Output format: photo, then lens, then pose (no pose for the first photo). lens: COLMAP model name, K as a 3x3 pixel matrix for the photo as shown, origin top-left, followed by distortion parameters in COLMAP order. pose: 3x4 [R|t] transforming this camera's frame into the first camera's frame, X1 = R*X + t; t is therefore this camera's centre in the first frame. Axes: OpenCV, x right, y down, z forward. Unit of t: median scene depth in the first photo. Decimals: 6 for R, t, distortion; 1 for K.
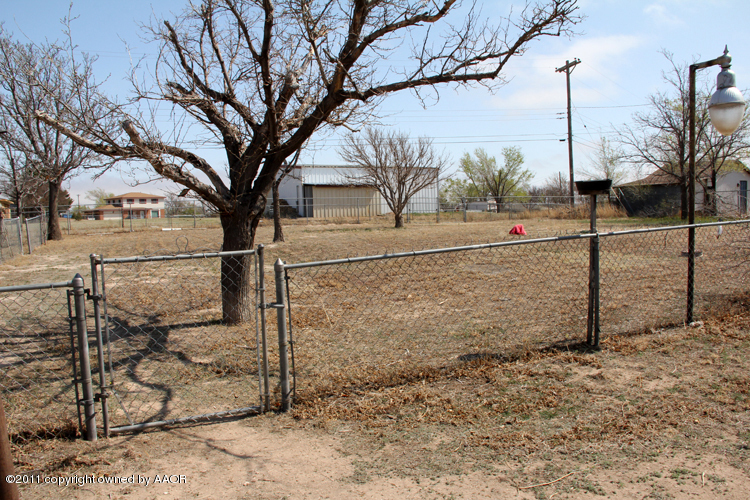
lens RADIAL K [[624.7, 0, 377.9], [0, 624.7, 262.8], [0, 0, 1]] dist [-0.177670, 0.150428]
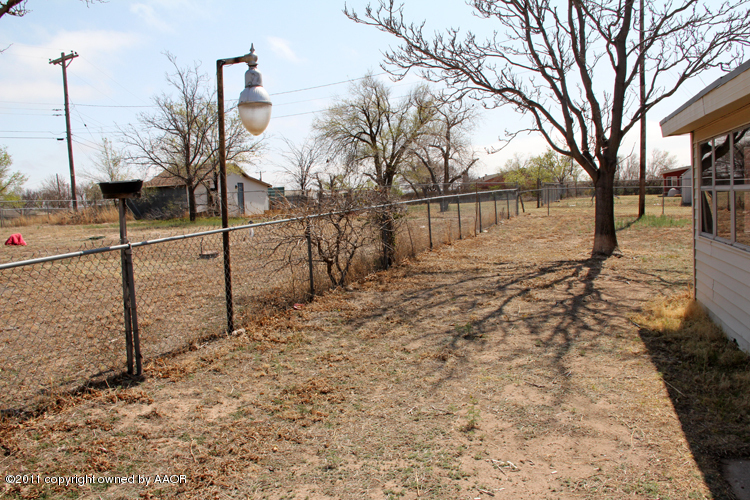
lens RADIAL K [[624.7, 0, 377.9], [0, 624.7, 262.8], [0, 0, 1]] dist [-0.177670, 0.150428]
pose [[0.714243, -0.068174, 0.696569, 0.013790], [0.071054, 0.997166, 0.024737, -0.017562], [-0.696281, 0.031826, 0.717063, 0.149392]]
